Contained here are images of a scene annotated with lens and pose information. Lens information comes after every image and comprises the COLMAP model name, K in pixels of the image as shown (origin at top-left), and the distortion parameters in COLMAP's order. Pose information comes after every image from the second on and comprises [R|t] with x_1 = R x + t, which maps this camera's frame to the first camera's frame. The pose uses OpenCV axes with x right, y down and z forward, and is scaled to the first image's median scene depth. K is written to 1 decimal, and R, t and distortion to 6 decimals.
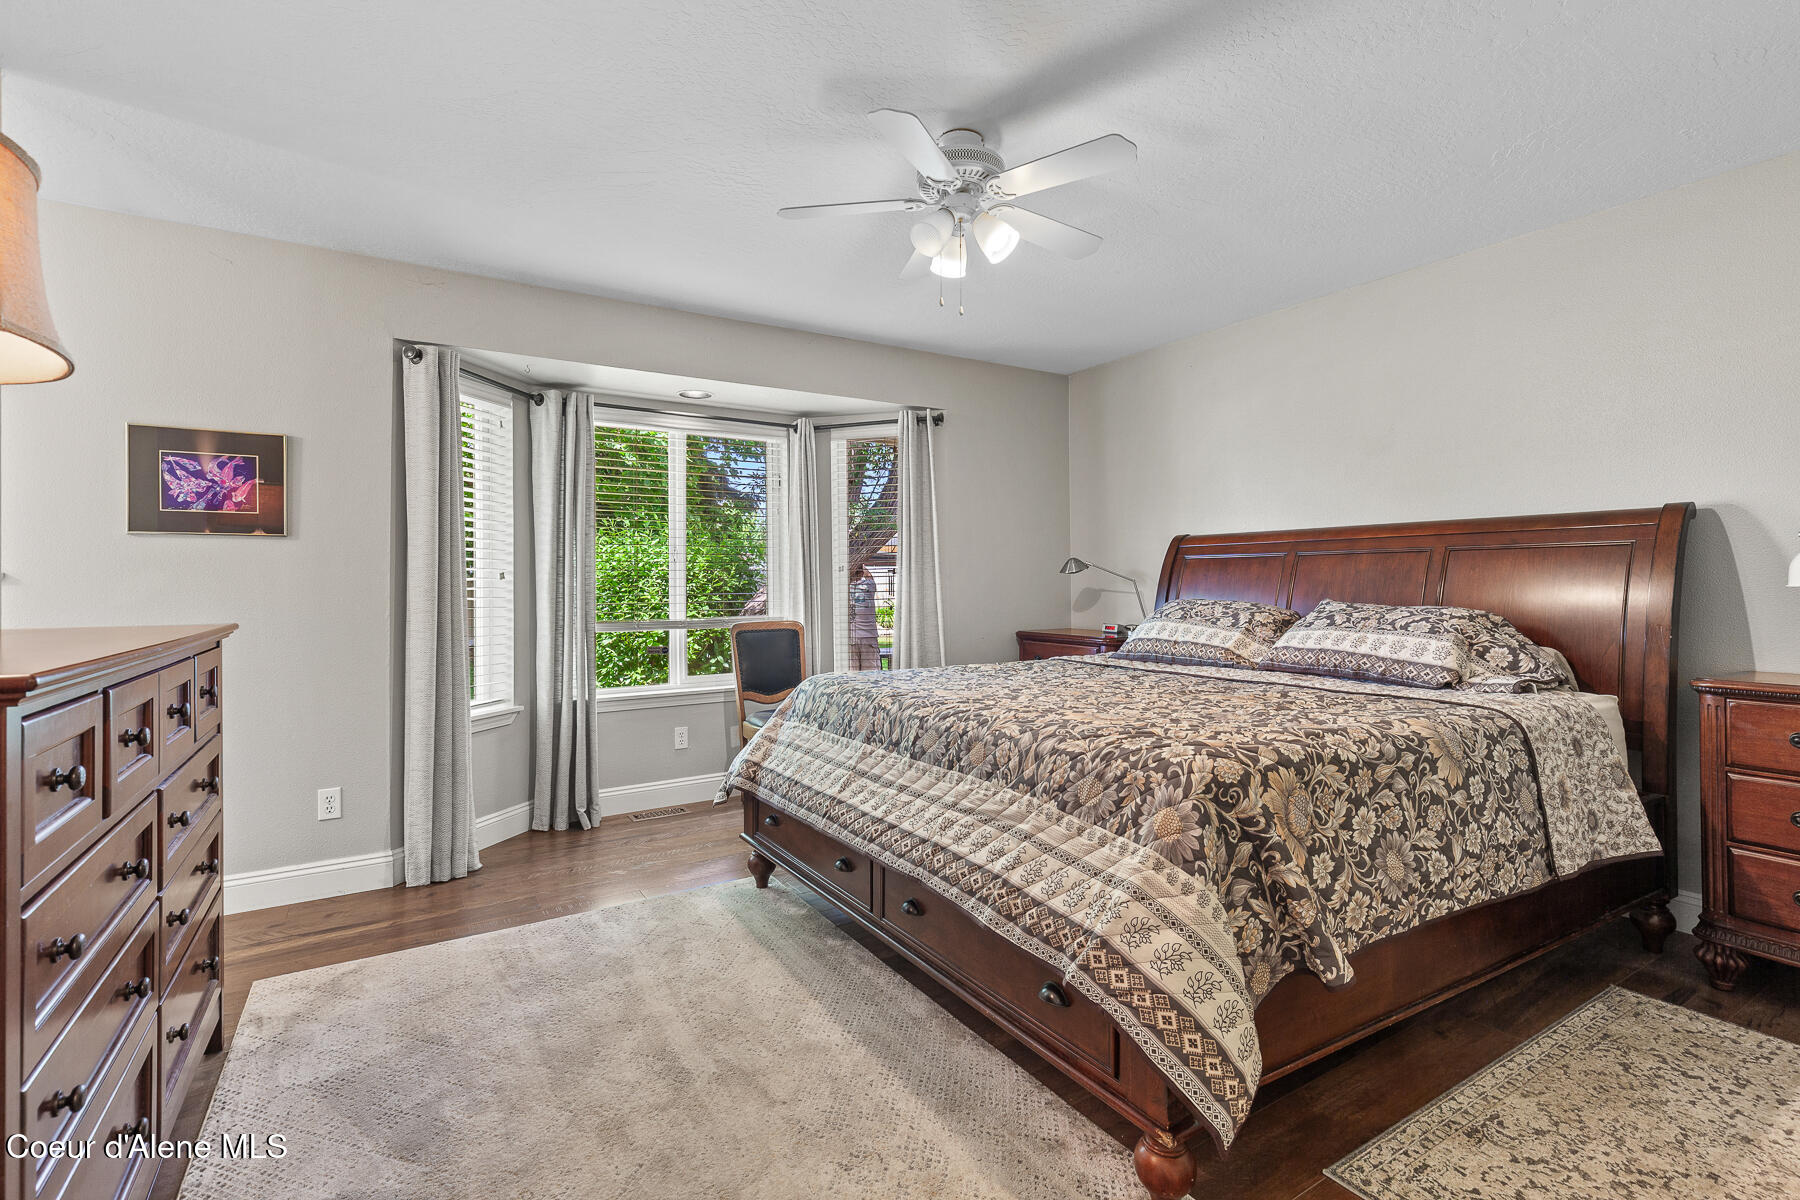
lens RADIAL K [[824.8, 0, 906.1], [0, 824.8, 582.5], [0, 0, 1]] dist [0.002732, 0.000720]
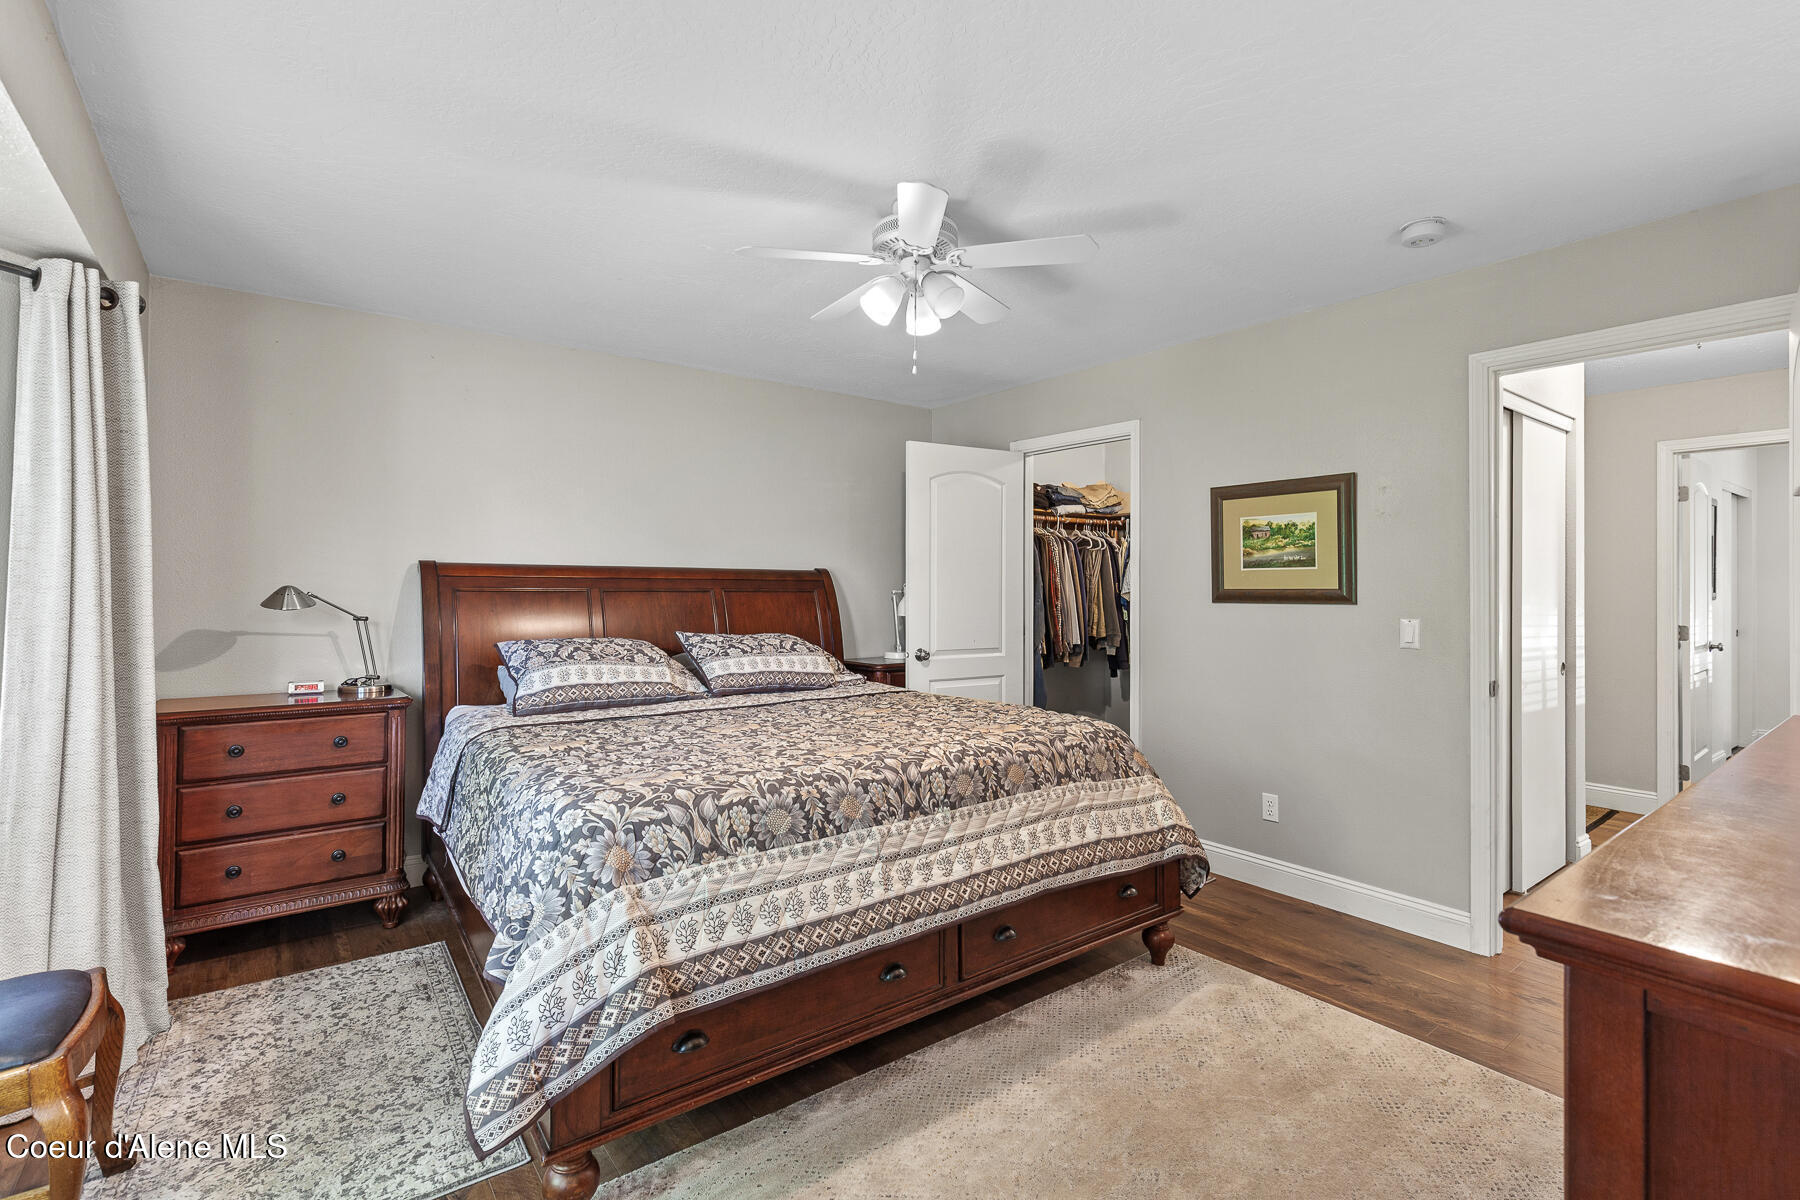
lens RADIAL K [[824.8, 0, 906.1], [0, 824.8, 582.5], [0, 0, 1]] dist [0.002732, 0.000720]
pose [[-0.086444, 0.010379, 0.996203, -0.963716], [-0.002835, 0.999939, -0.010664, -0.052861], [-0.996253, -0.003746, -0.086410, 1.101353]]
